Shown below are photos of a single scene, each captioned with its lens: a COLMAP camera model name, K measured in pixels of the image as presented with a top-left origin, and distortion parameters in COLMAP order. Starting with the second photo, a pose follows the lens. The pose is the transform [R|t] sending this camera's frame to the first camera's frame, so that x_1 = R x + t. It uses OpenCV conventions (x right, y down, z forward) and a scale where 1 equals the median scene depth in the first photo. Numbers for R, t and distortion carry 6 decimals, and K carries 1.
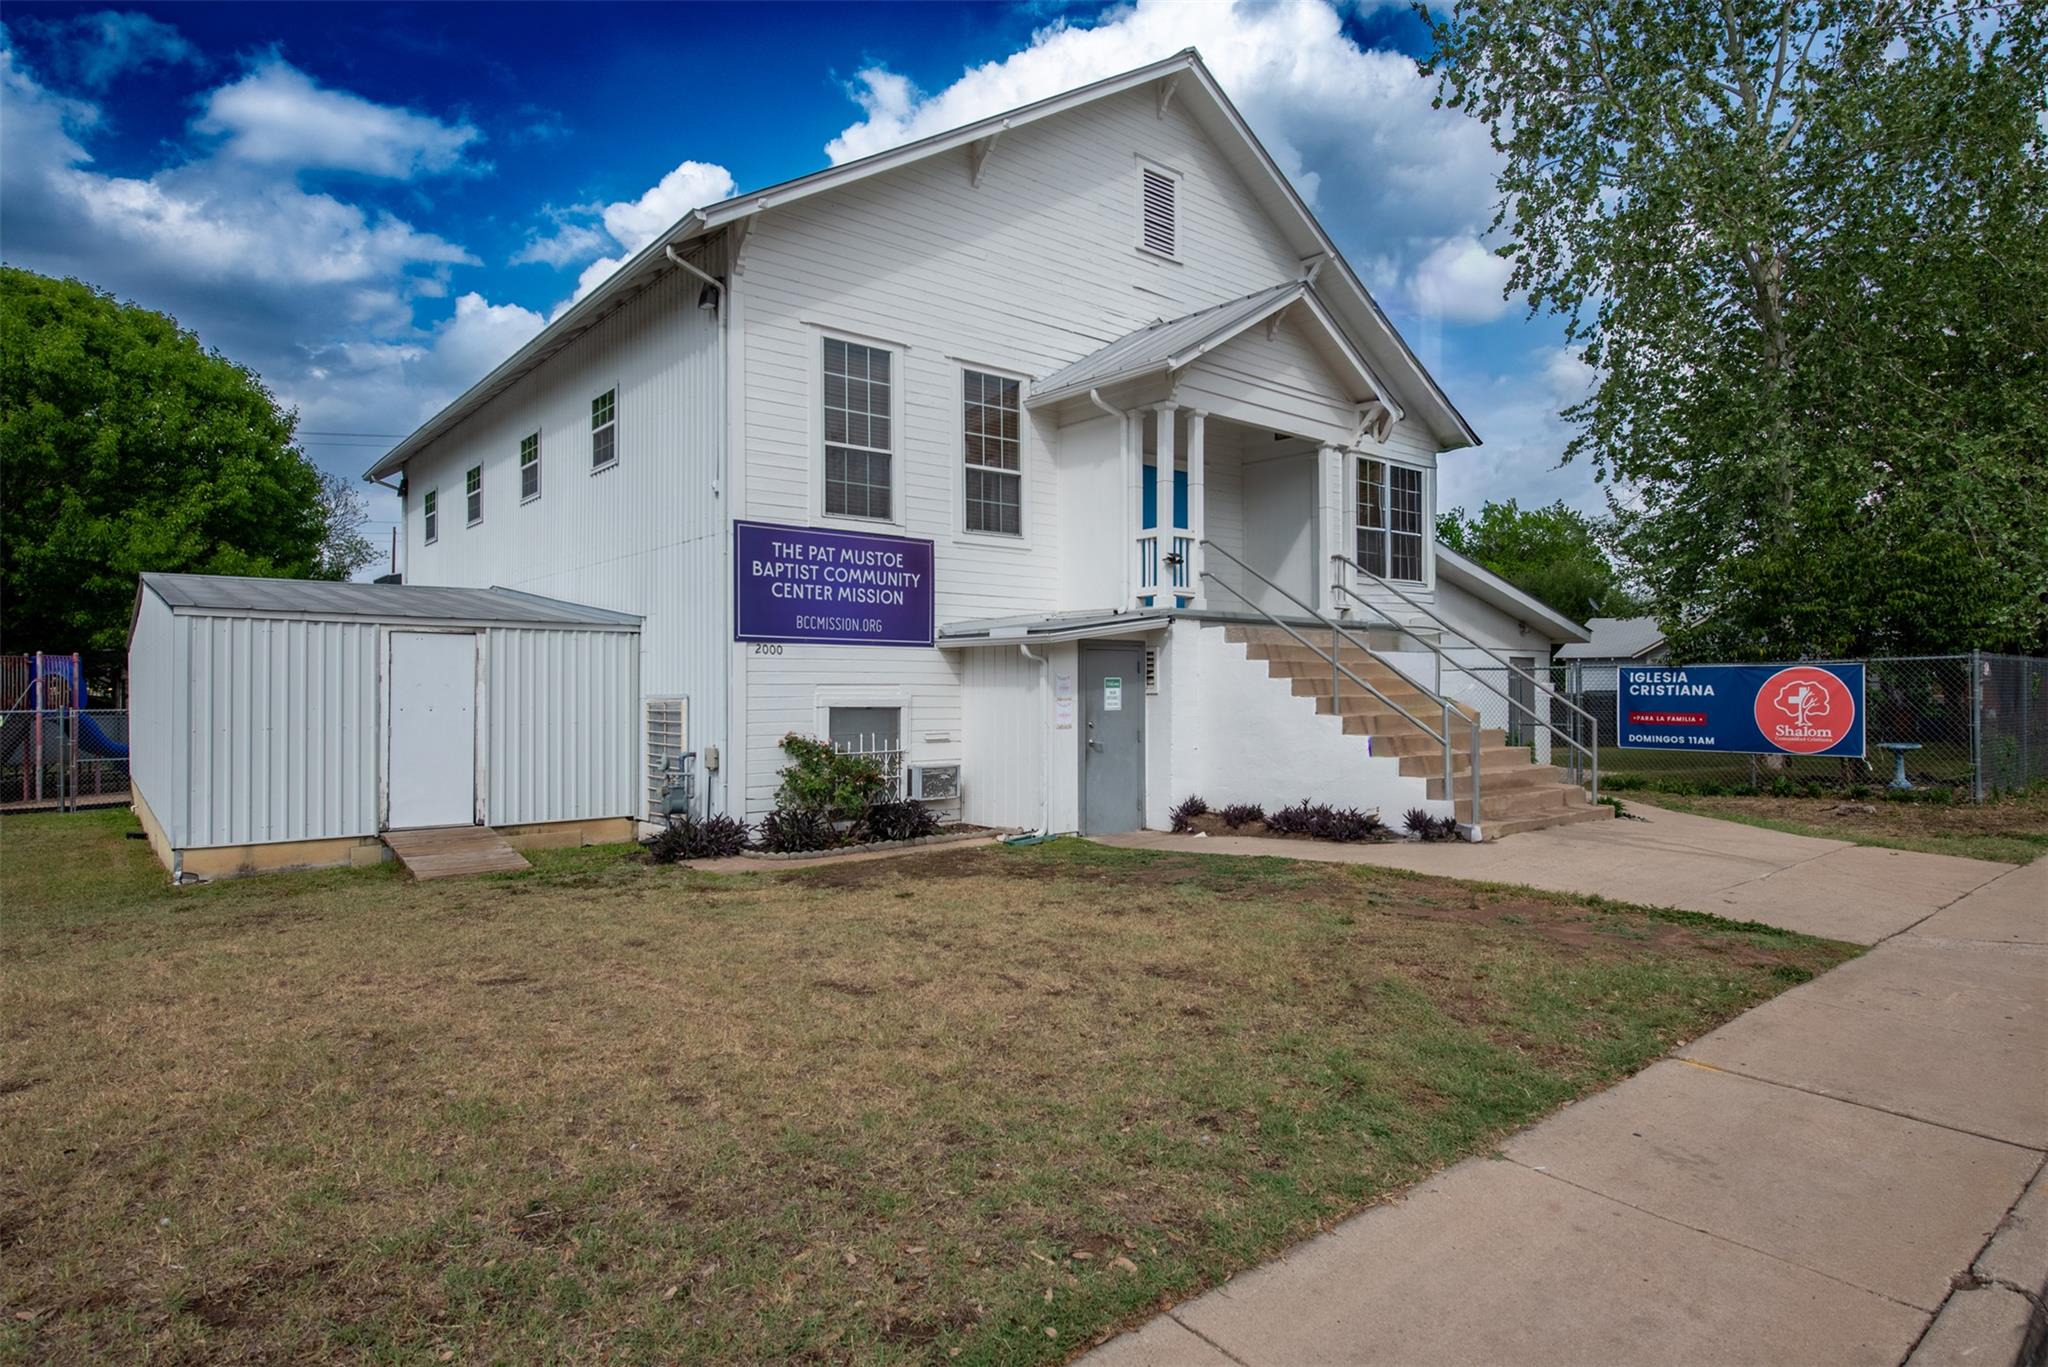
lens RADIAL K [[1104.1, 0, 1024.9], [0, 1104.1, 691.7], [0, 0, 1]] dist [0.000315, -0.000317]
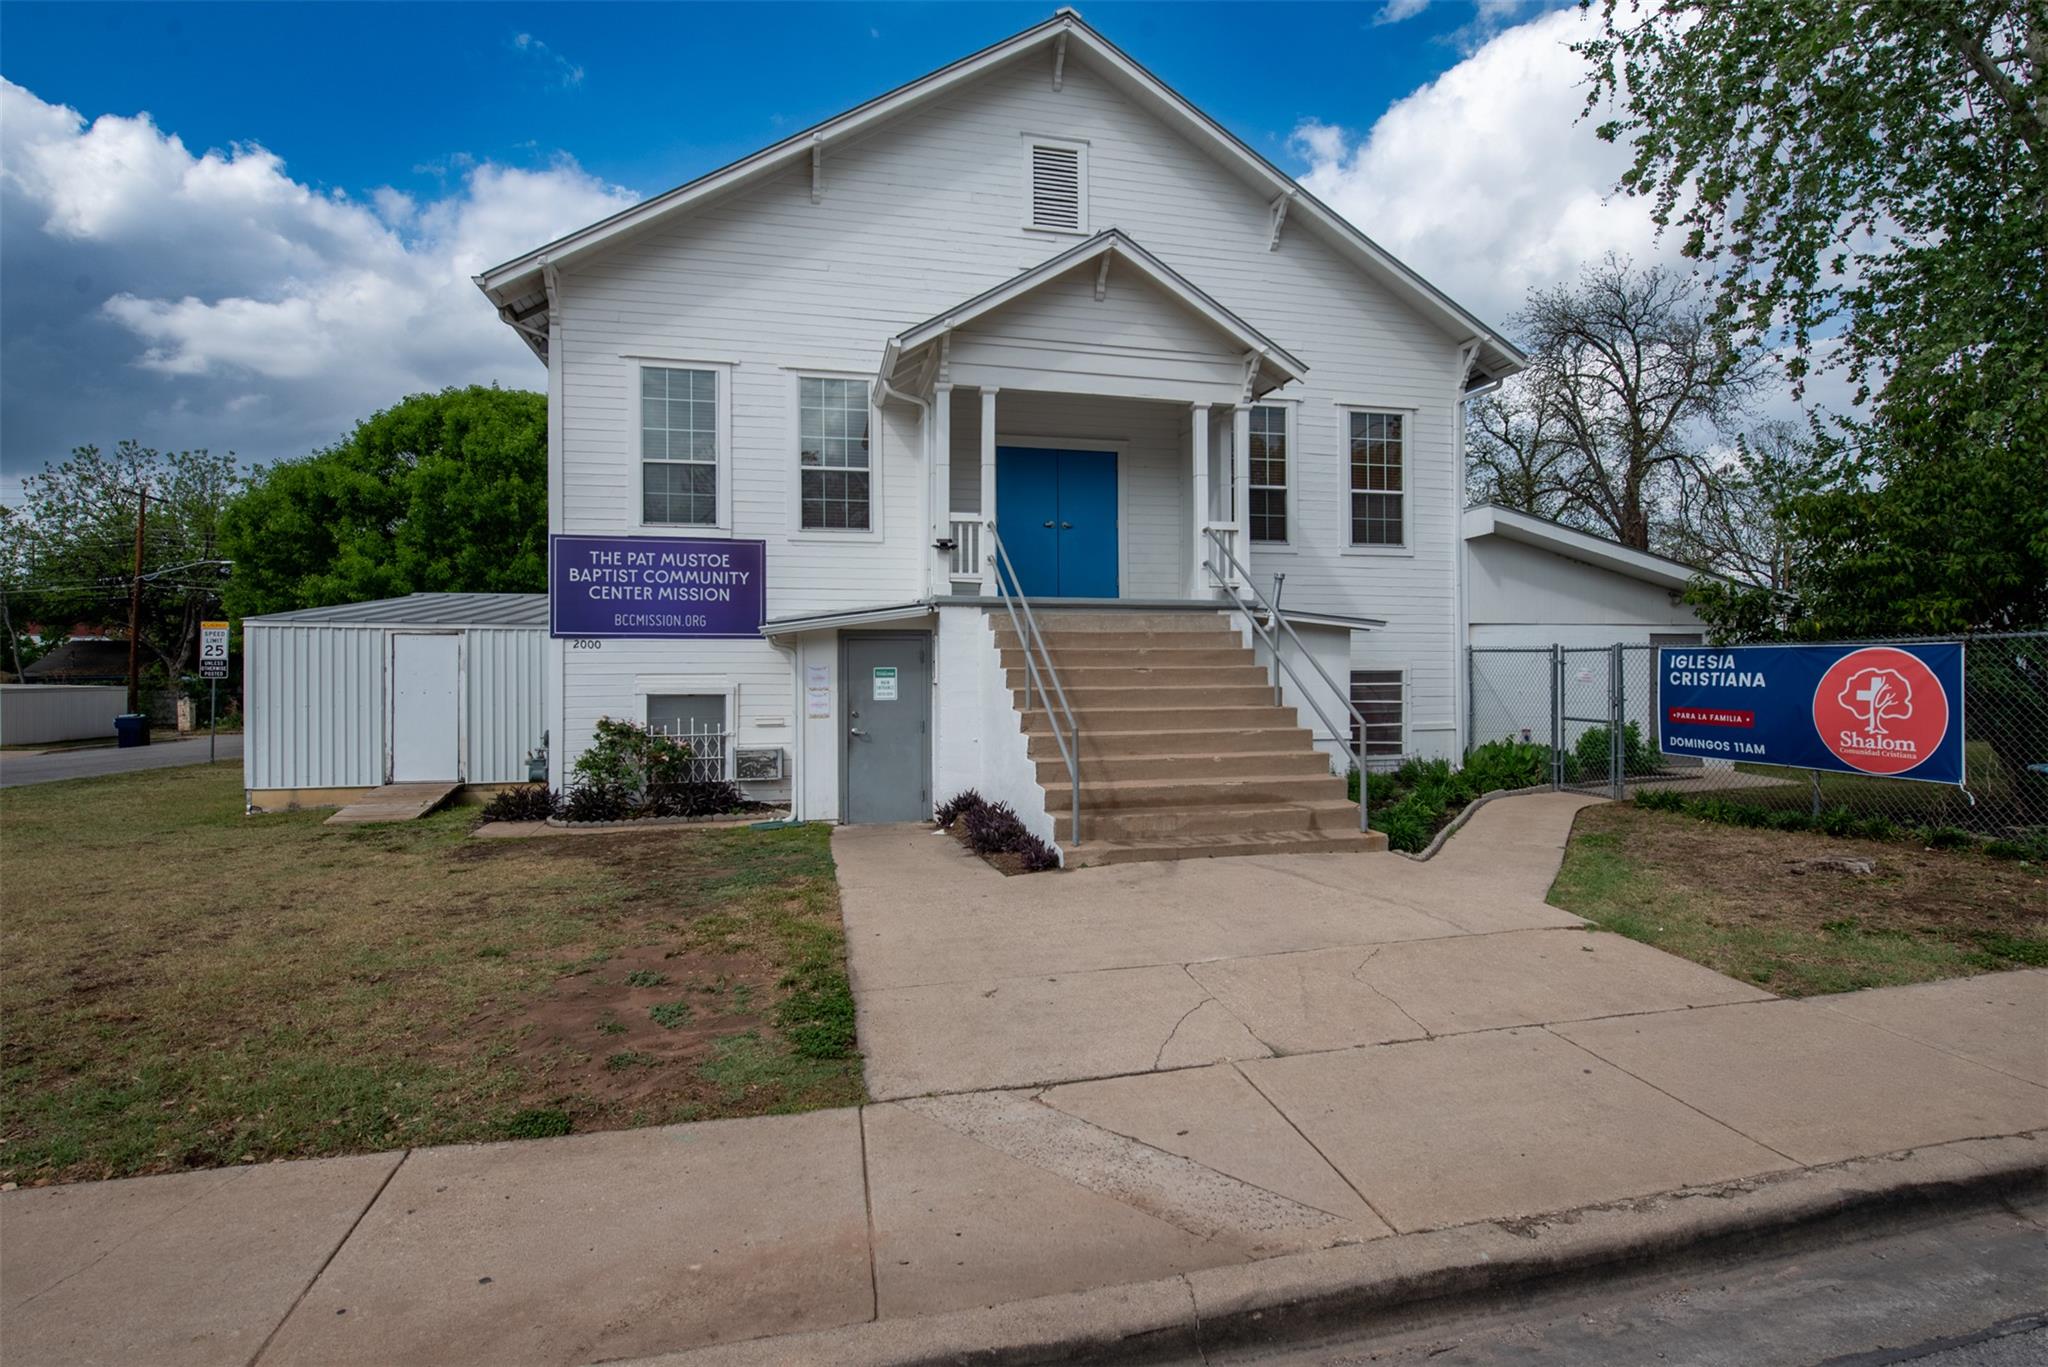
lens RADIAL K [[960.6, 0, 1023.2], [0, 960.6, 675.8], [0, 0, 1]] dist [-0.000564, -0.000103]
pose [[0.898523, 0.003036, -0.438917, 0.571191], [0.001304, 0.999953, 0.009585, -0.013164], [0.438925, -0.009185, 0.898477, 0.271238]]
